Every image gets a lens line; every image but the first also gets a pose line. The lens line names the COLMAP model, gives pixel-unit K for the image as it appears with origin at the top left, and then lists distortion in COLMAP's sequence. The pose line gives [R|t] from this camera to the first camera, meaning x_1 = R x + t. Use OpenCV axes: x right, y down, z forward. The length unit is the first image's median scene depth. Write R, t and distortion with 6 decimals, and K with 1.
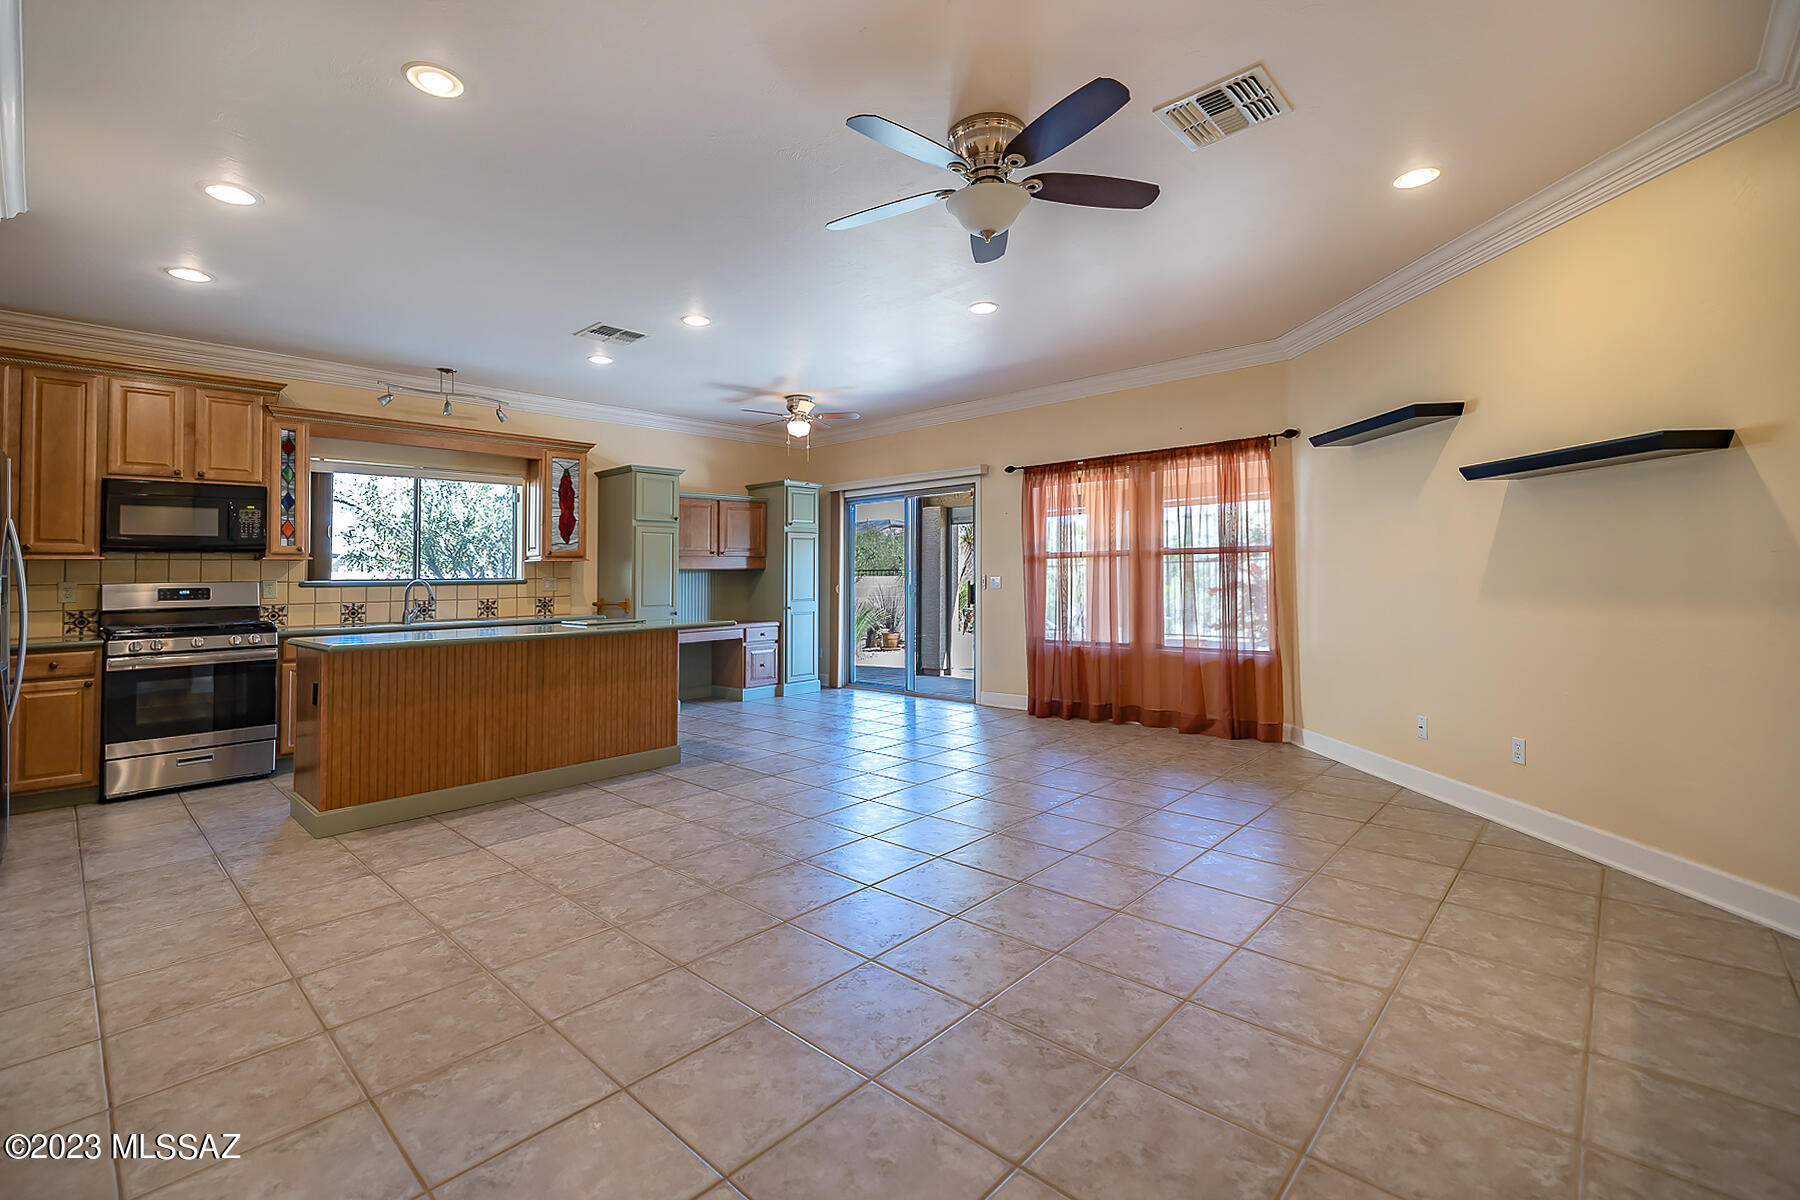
lens RADIAL K [[661.6, 0, 832.9], [0, 661.6, 560.3], [0, 0, 1]] dist [0.001367, -0.000201]
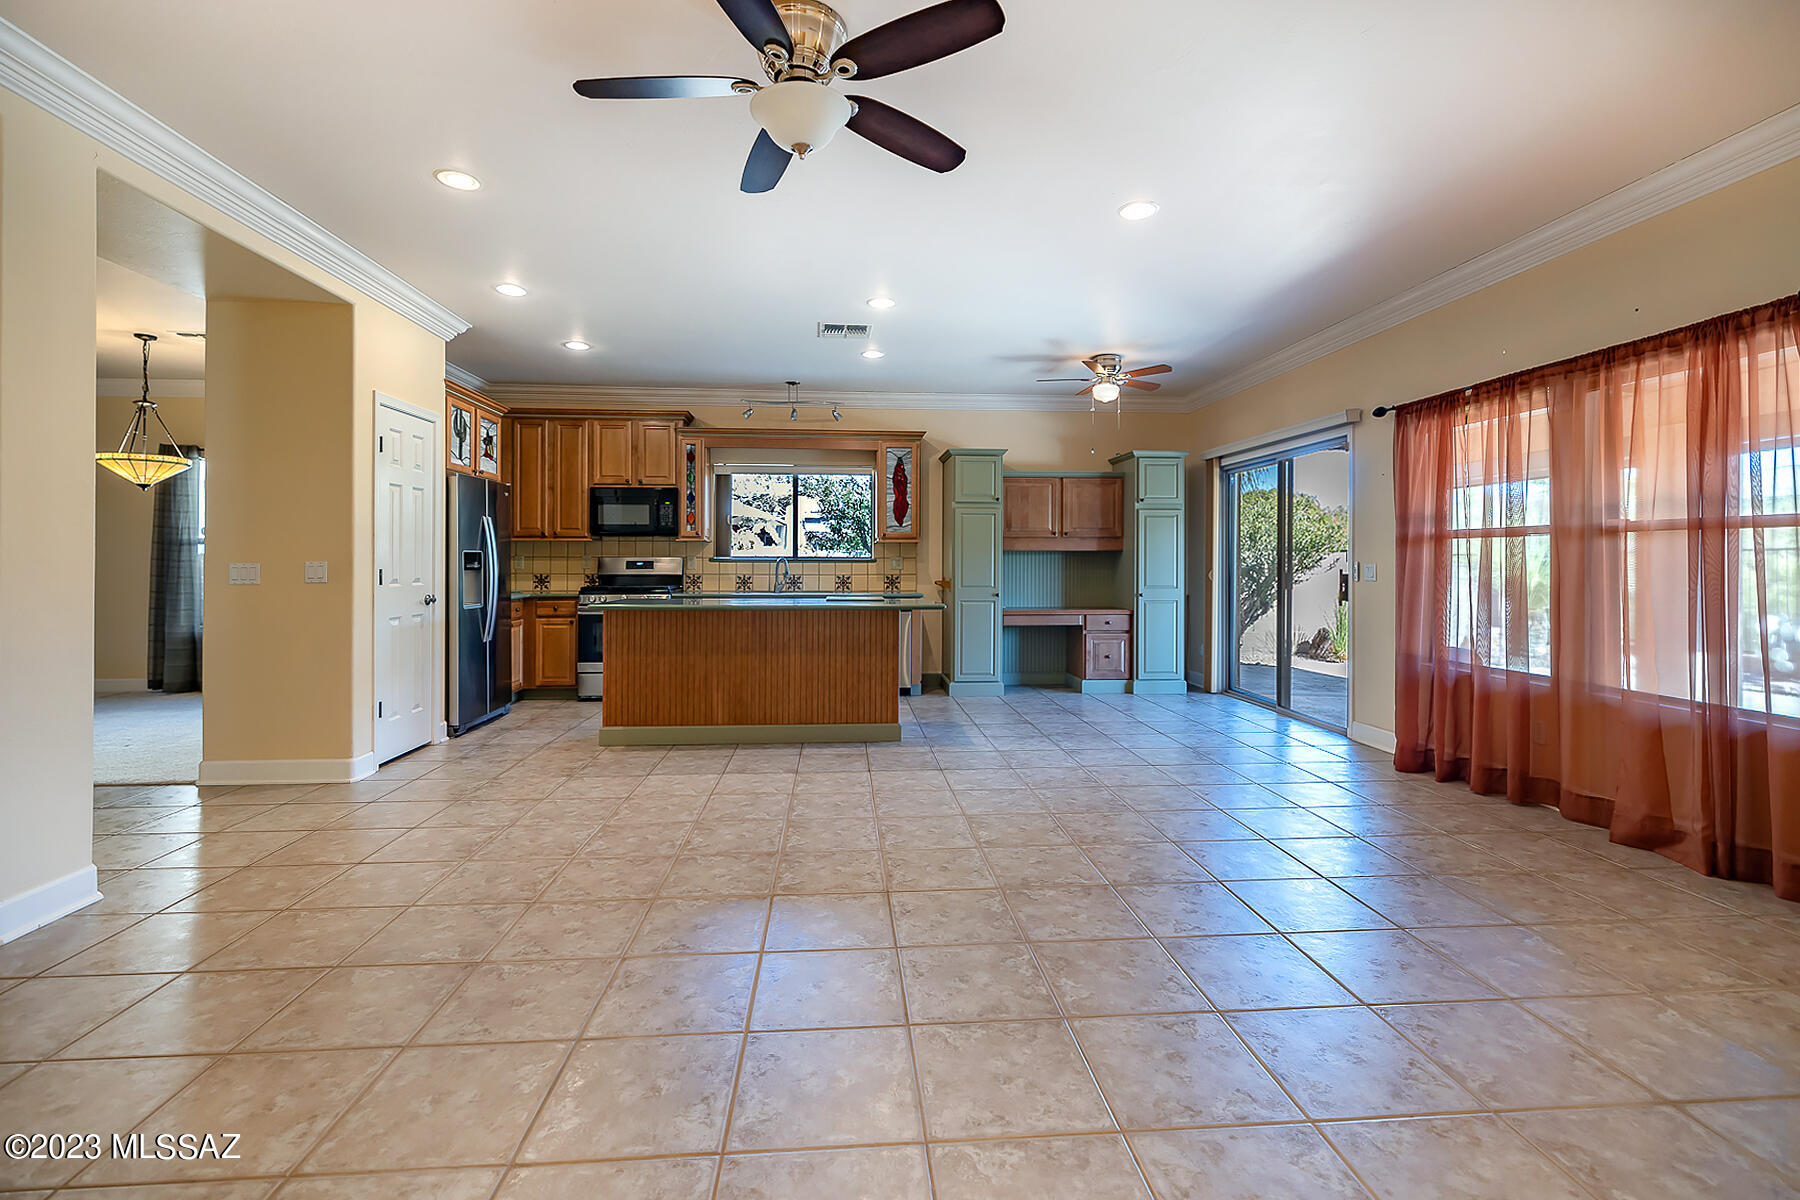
lens RADIAL K [[664.9, 0, 912.9], [0, 664.9, 559.9], [0, 0, 1]] dist [0.001519, -0.000485]
pose [[0.813124, 0.017056, -0.581841, 0.338225], [0.000571, 0.999547, 0.030098, -0.003295], [0.582091, -0.024806, 0.812745, 0.164188]]
